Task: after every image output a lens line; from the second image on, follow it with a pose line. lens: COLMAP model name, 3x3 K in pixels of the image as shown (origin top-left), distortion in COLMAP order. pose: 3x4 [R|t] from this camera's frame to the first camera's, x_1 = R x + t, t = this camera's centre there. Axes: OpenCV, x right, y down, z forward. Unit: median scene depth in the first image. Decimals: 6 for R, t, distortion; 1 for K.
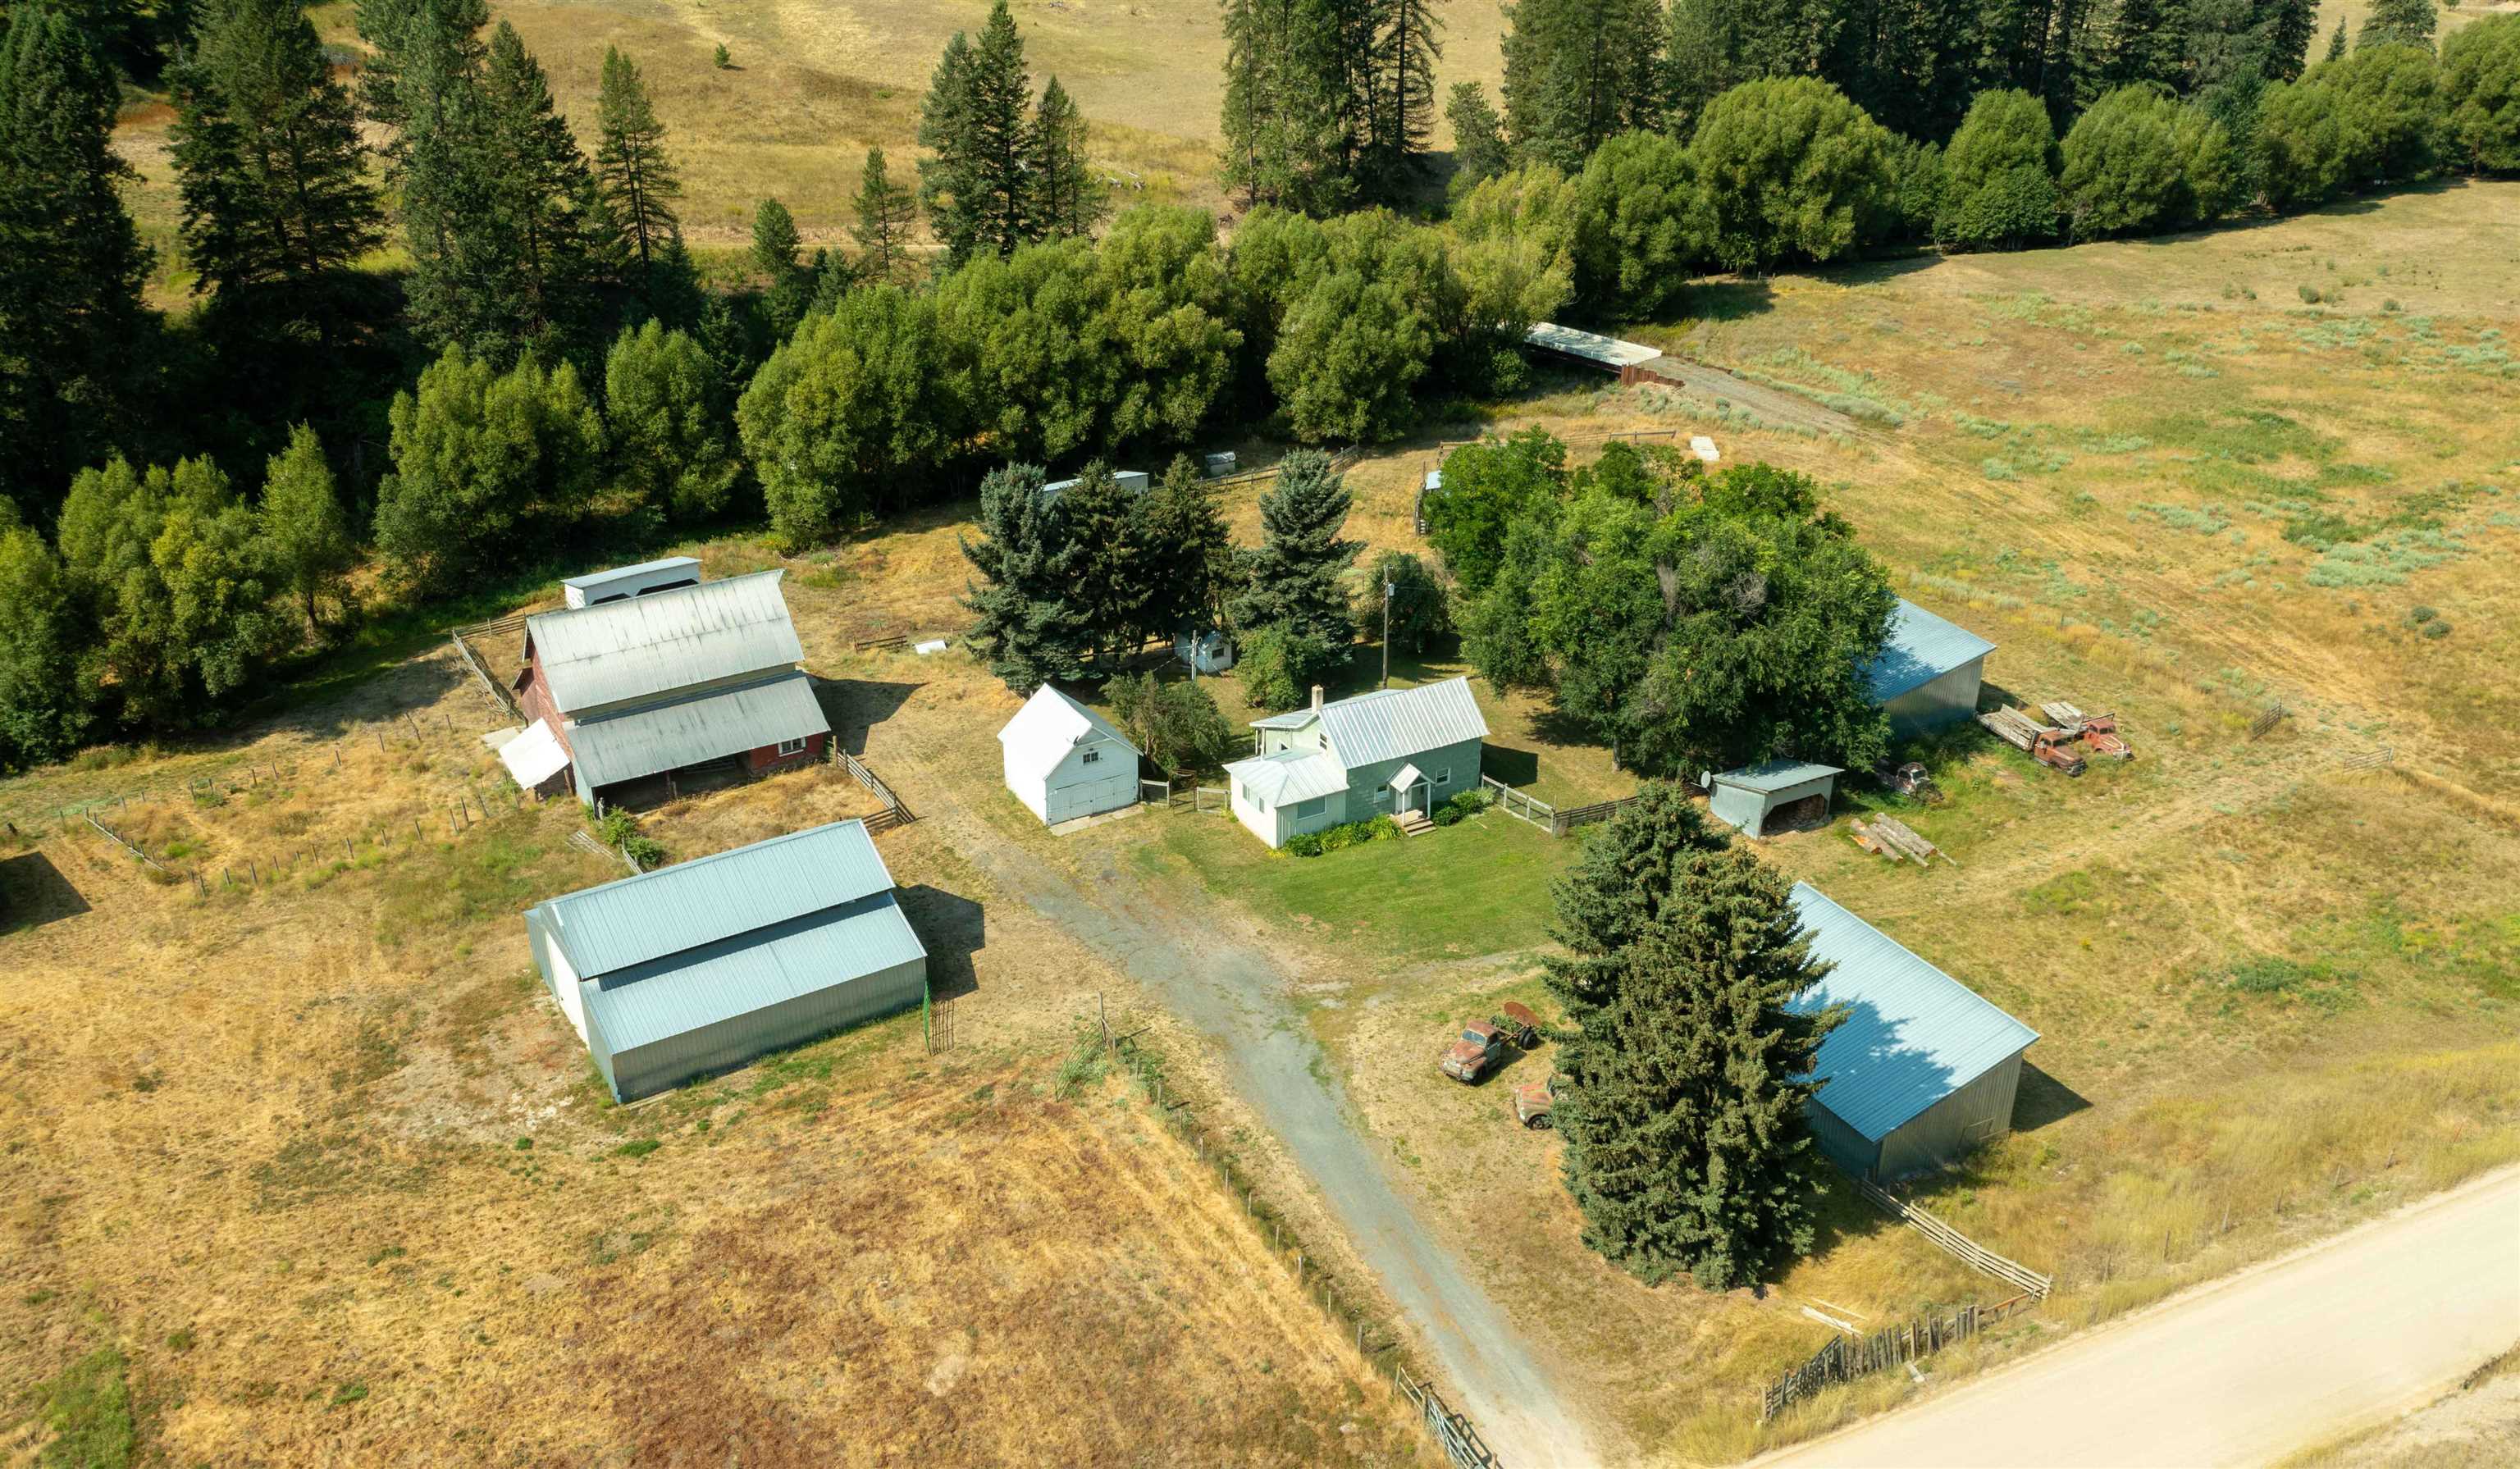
lens RADIAL K [[2023.0, 0, 1259.2], [0, 2023.0, 732.9], [0, 0, 1]] dist [-0.003032, -0.000669]
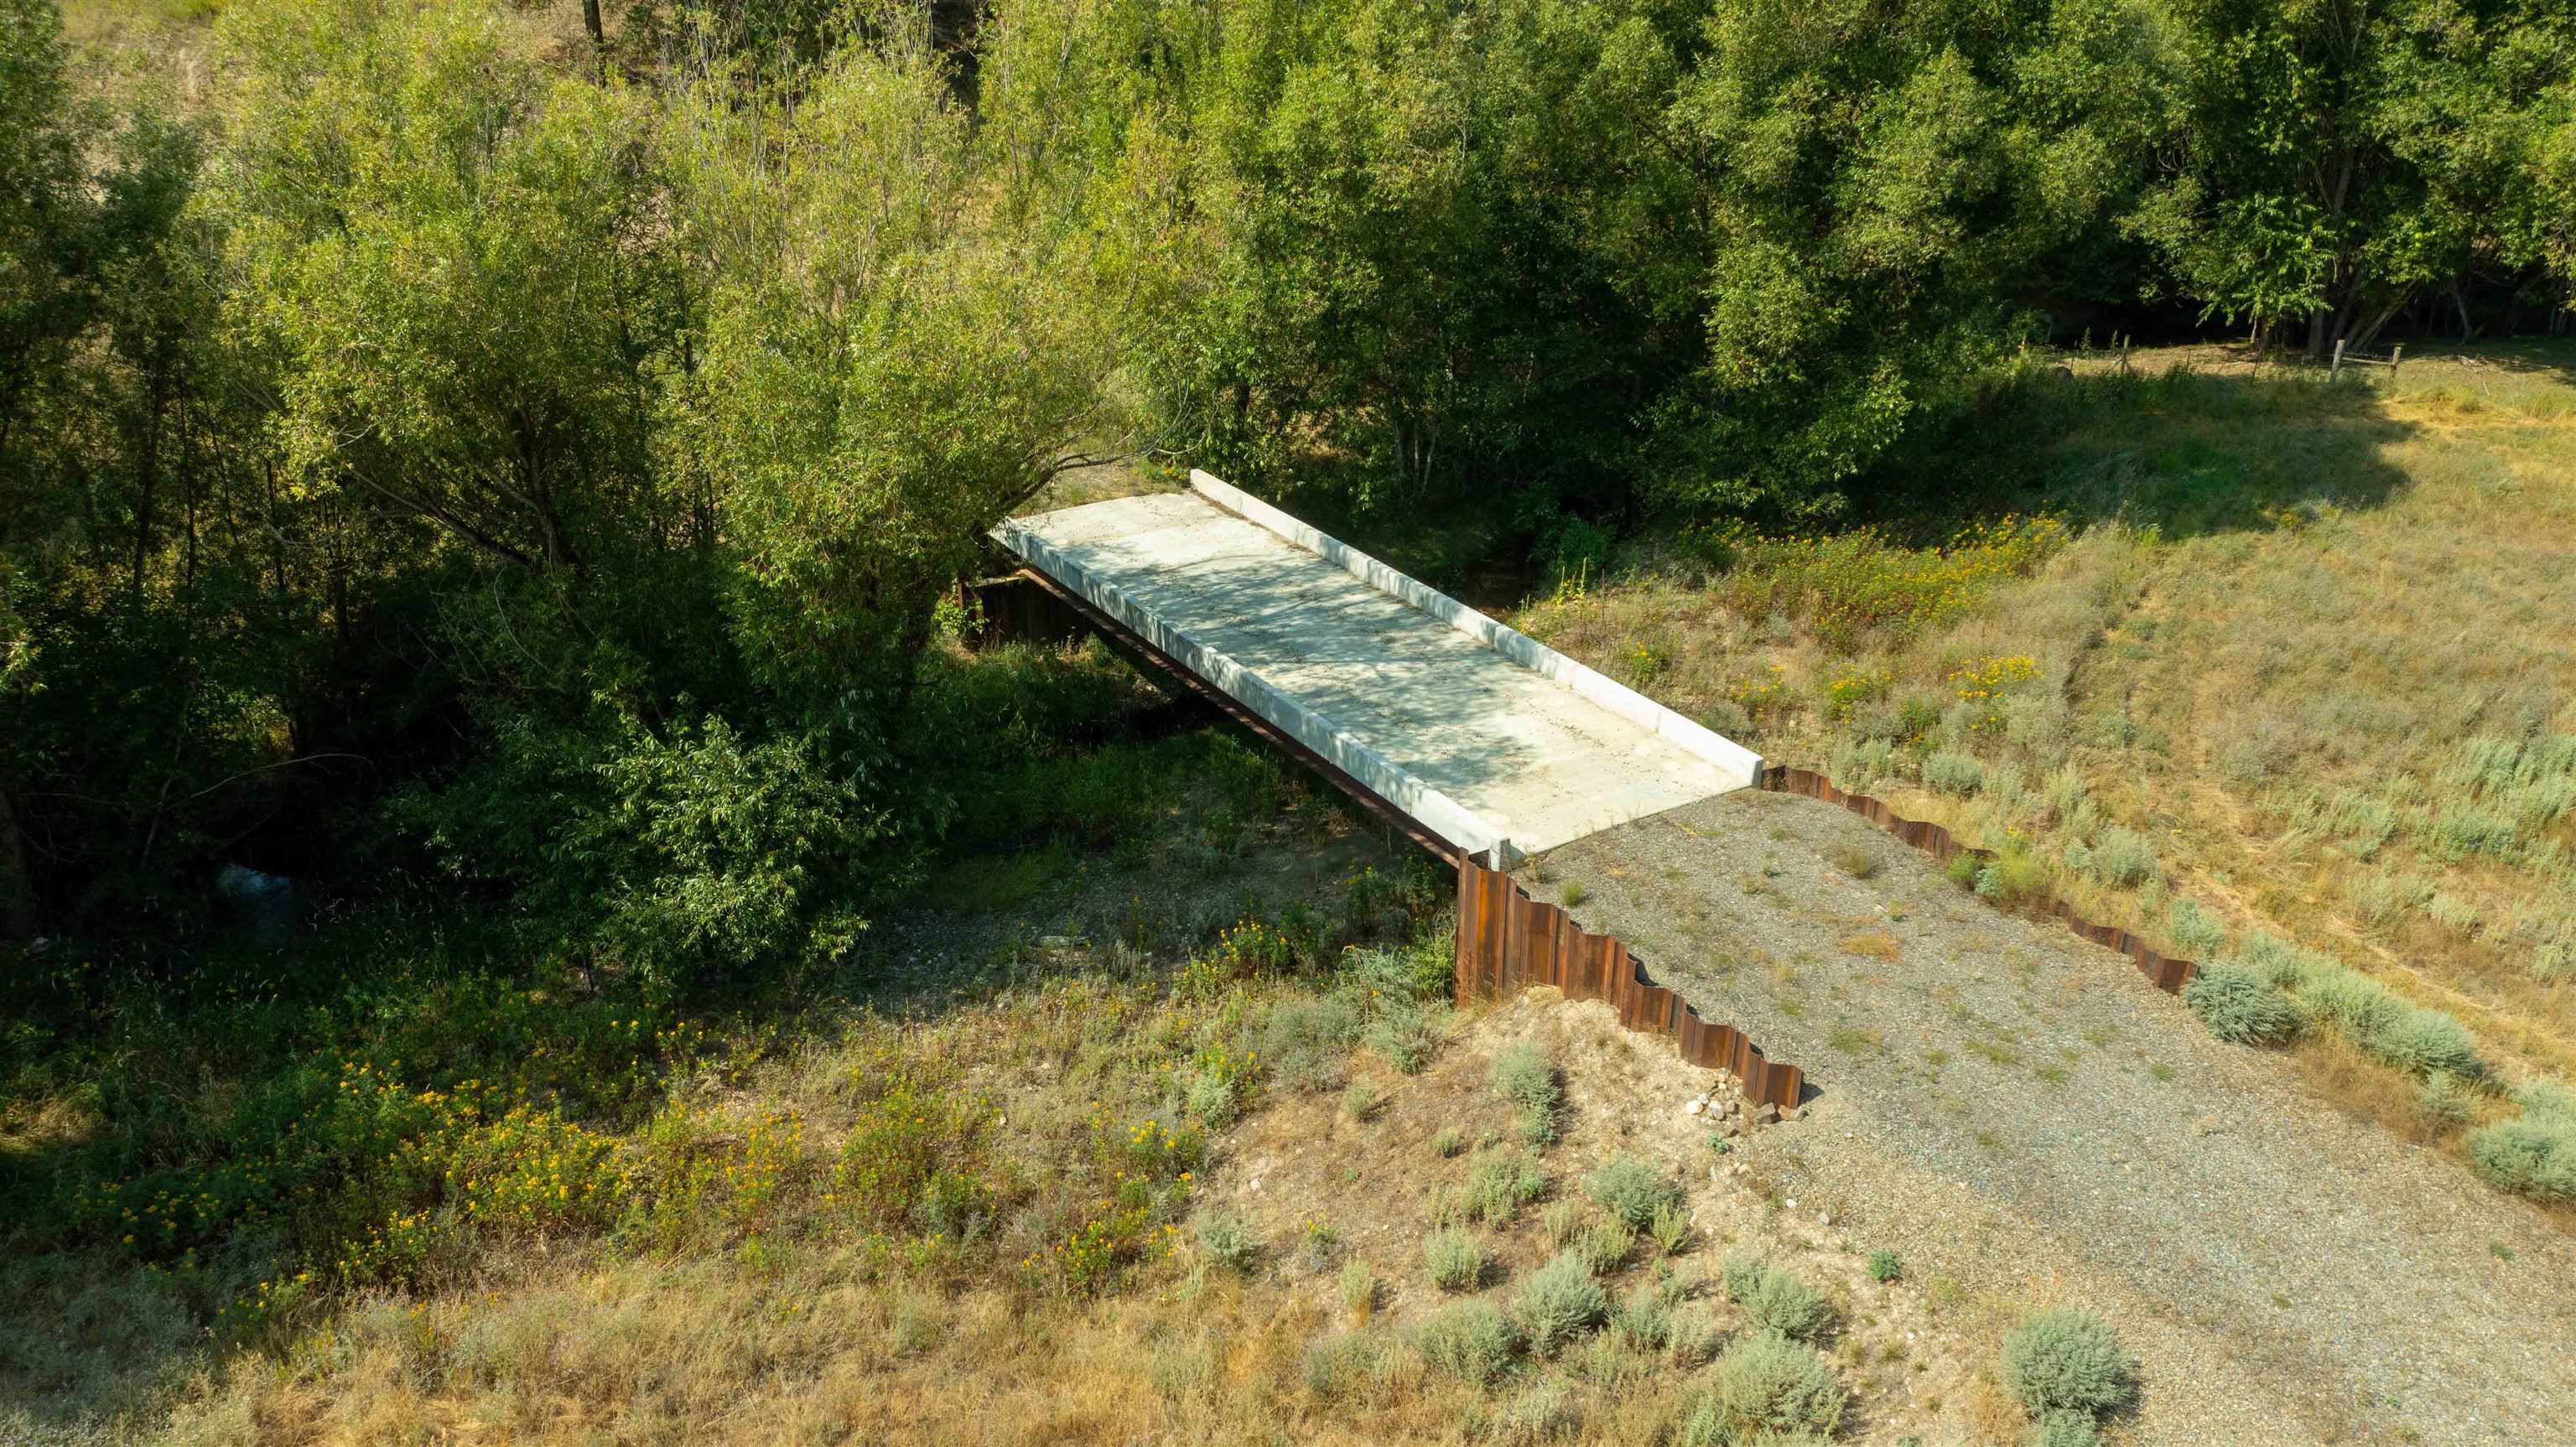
lens RADIAL K [[2161.4, 0, 1287.6], [0, 2161.4, 727.4], [0, 0, 1]] dist [0.038362, -0.008238]
pose [[0.982927, 0.086923, -0.162168, 0.172519], [-0.092872, 0.995242, -0.029457, -0.166142], [0.158836, 0.044015, 0.986323, 0.742753]]
